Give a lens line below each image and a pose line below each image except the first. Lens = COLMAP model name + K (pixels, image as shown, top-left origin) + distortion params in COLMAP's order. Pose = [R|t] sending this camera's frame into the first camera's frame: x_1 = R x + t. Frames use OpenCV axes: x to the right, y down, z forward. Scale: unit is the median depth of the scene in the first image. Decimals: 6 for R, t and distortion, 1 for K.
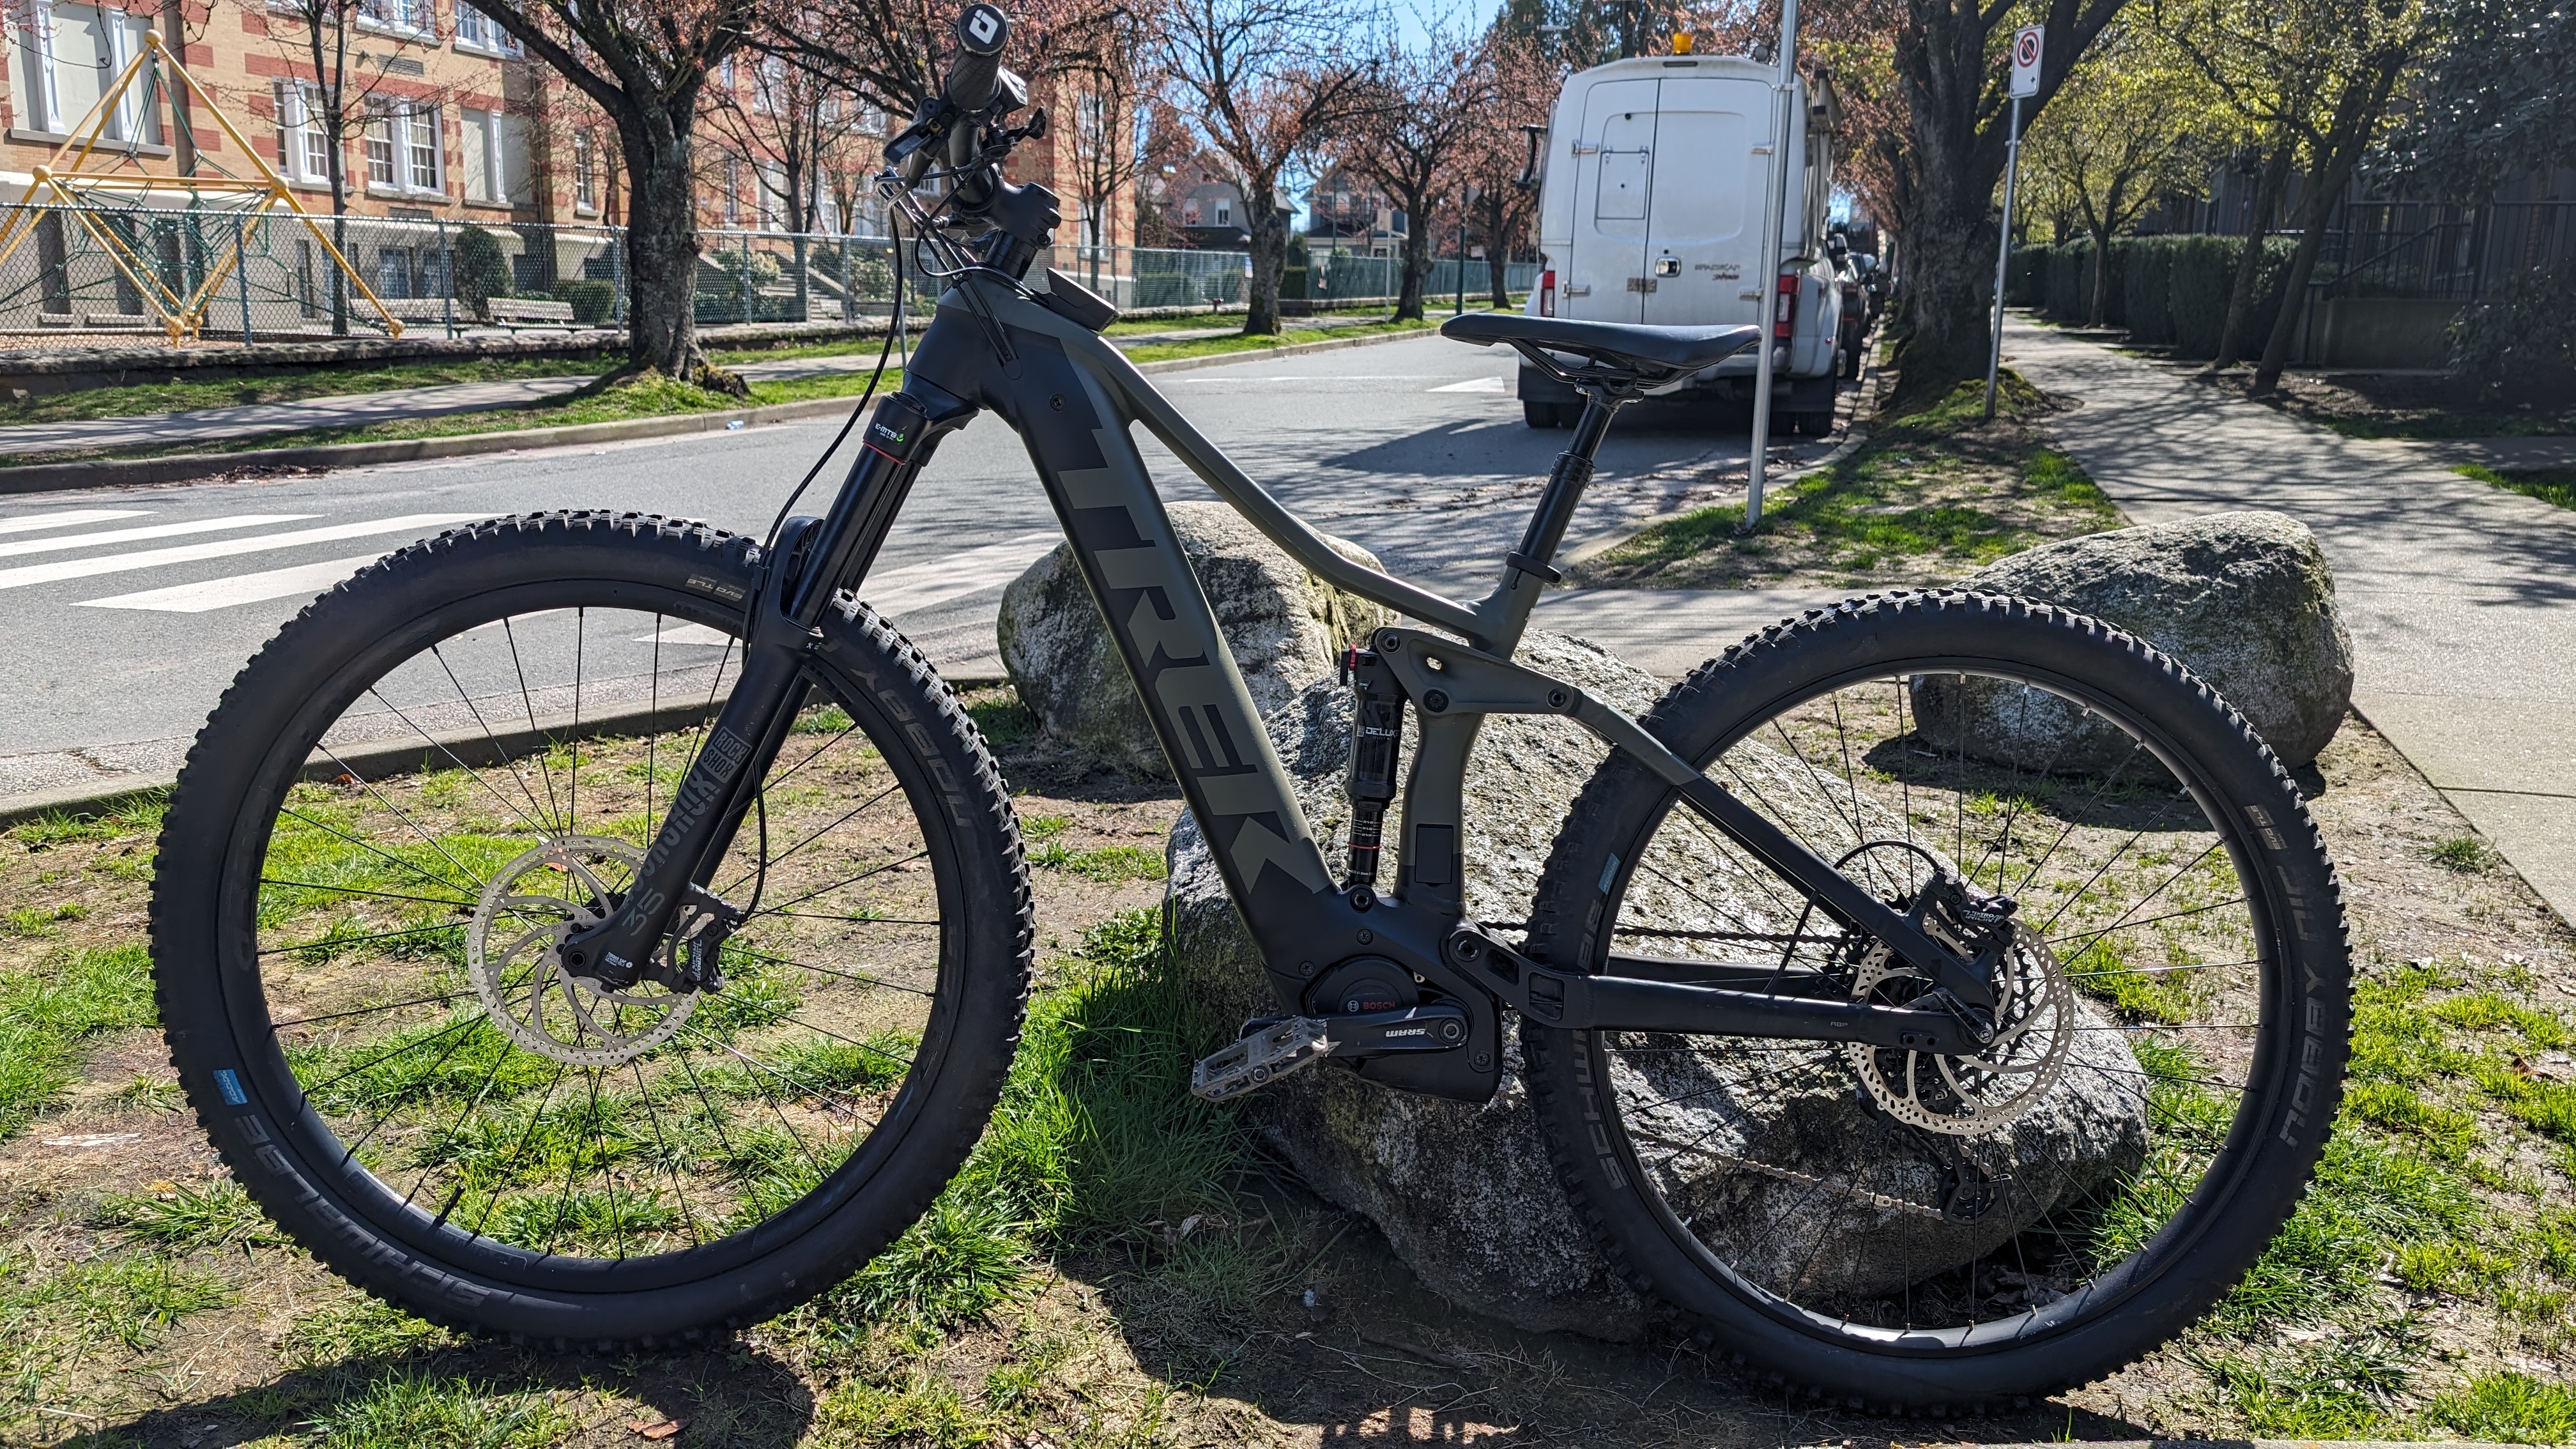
lens RADIAL K [[1900.7, 0, 1246.9], [0, 1900.7, 721.9], [0, 0, 1]] dist [0.029273, -0.041583]
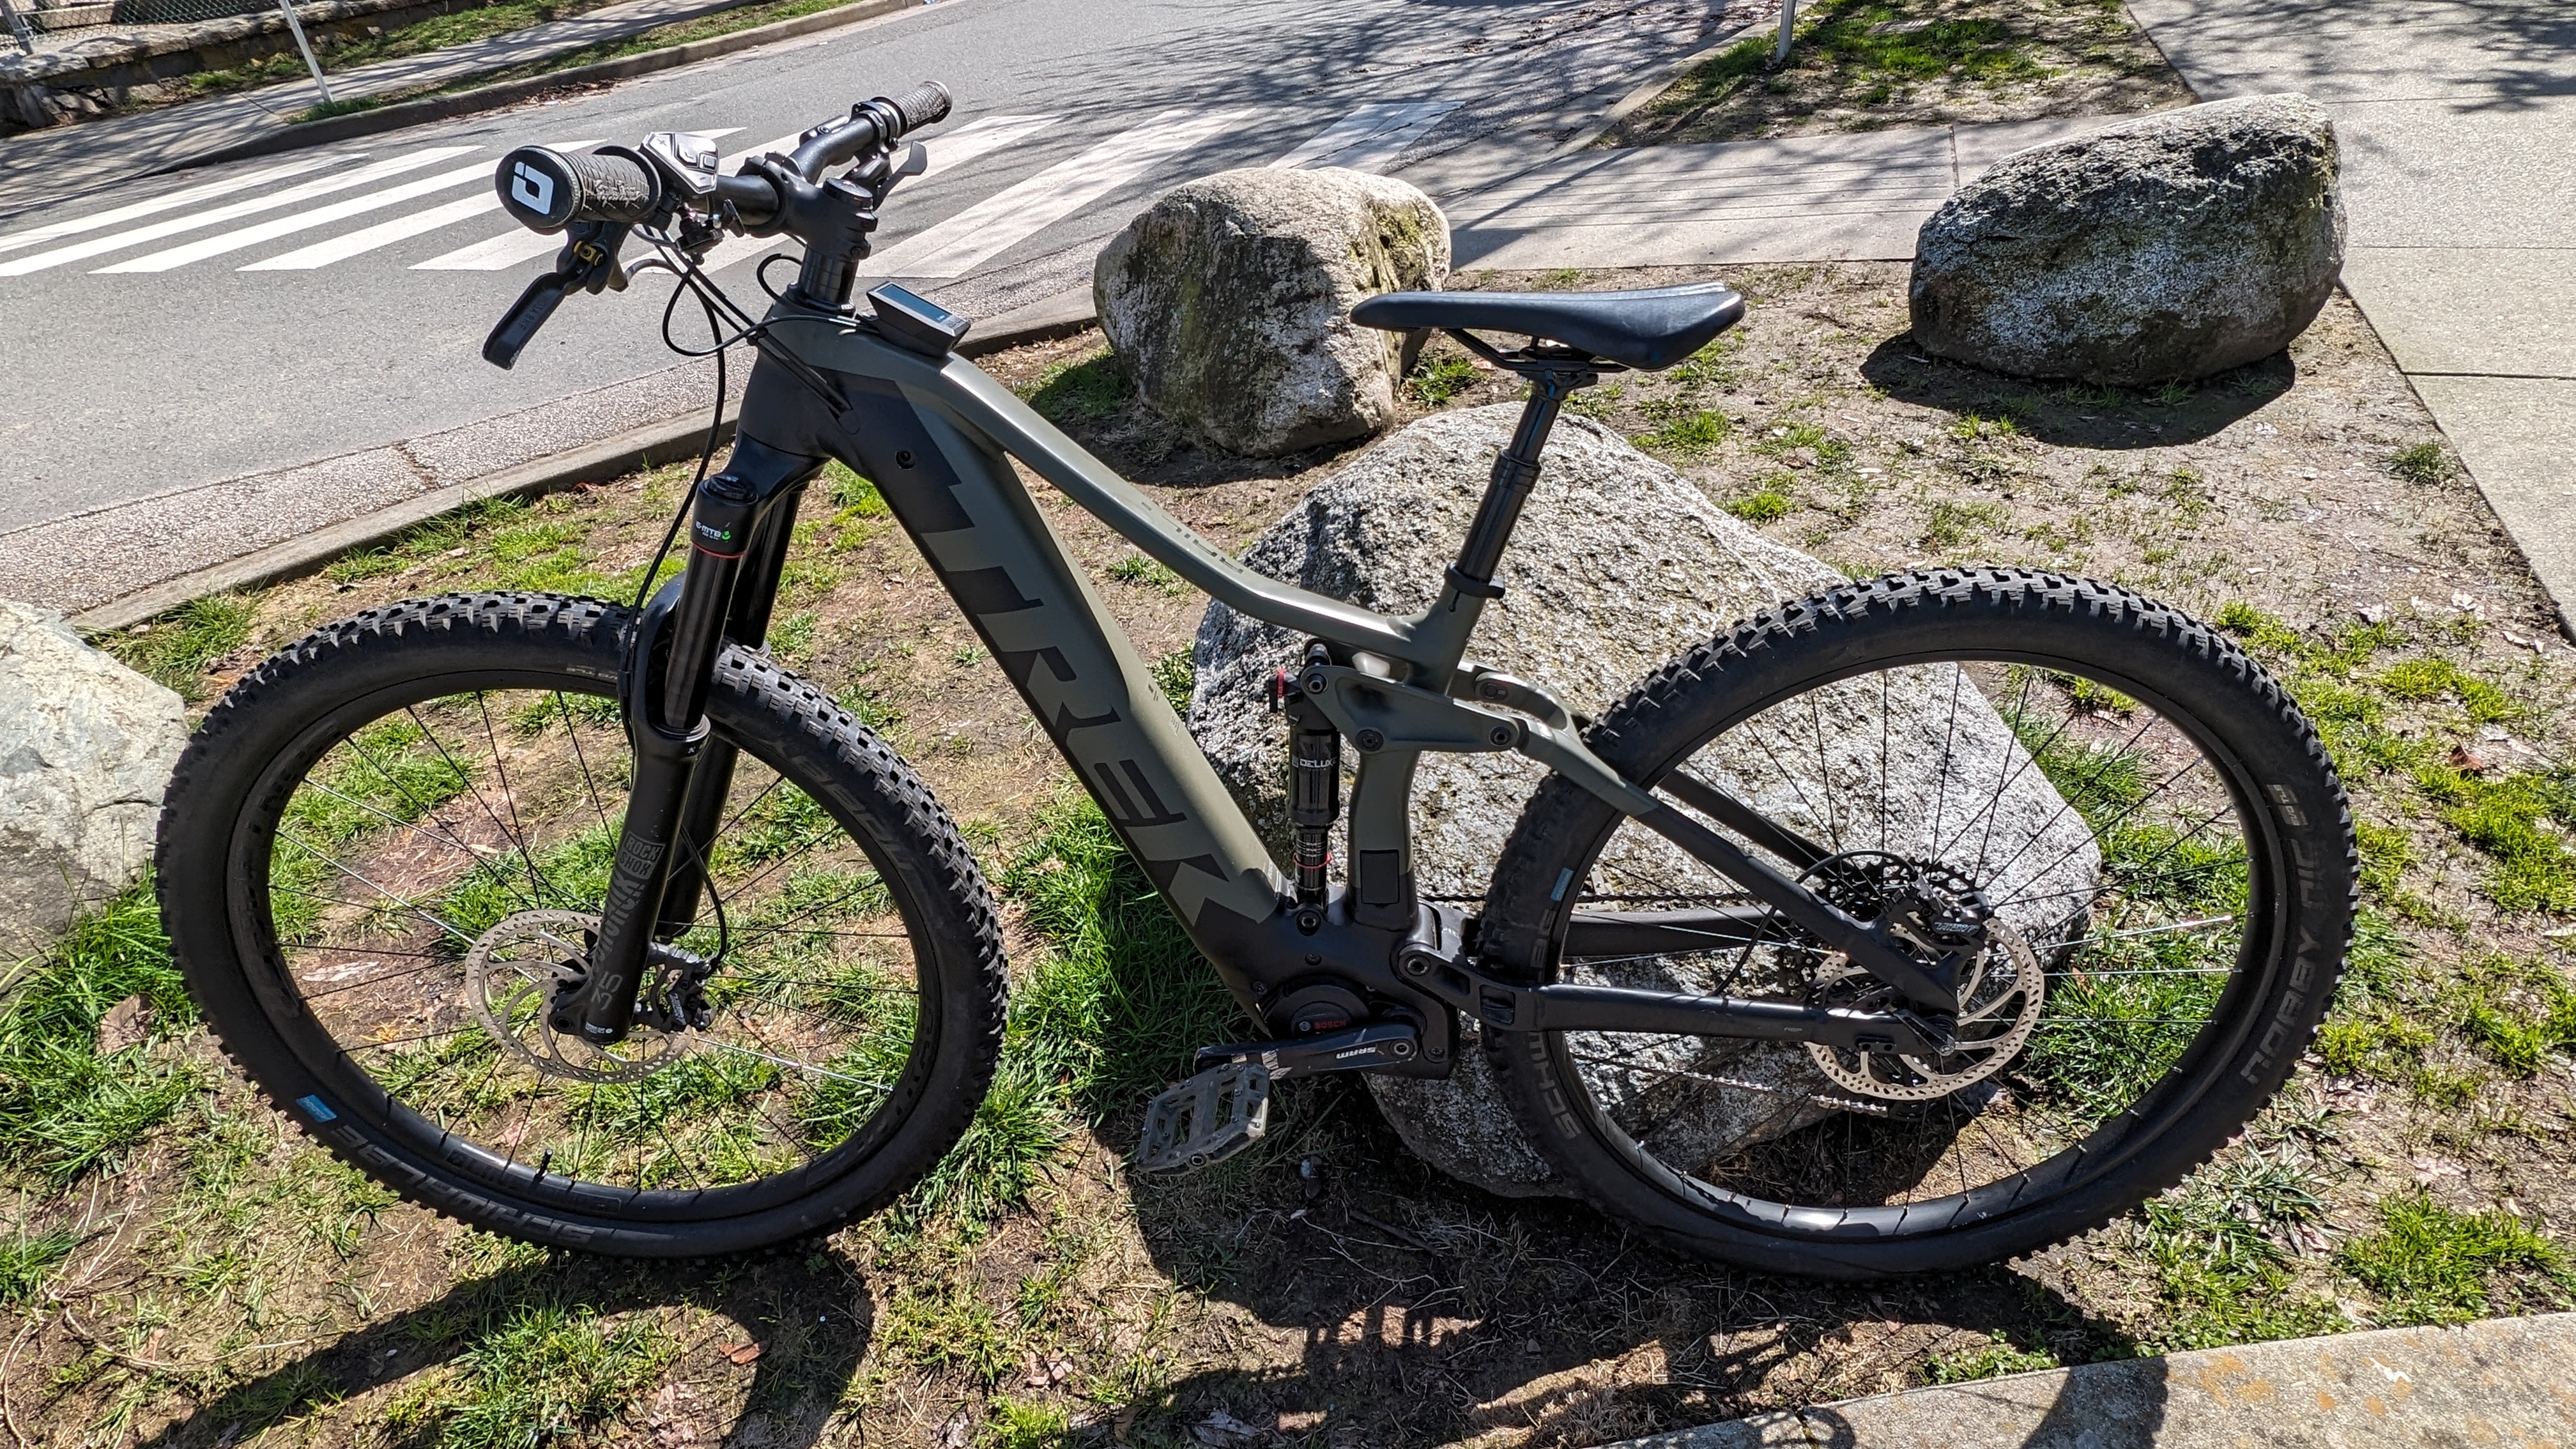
lens RADIAL K [[1340.7, 0, 1288.0], [0, 1340.7, 724.5], [0, 0, 1]] dist [0.001382, -0.002320]
pose [[0.994247, -0.050930, -0.094230, 0.071868], [0.083122, 0.921708, 0.378875, -0.158468], [0.067557, -0.384527, 0.920638, 0.235455]]
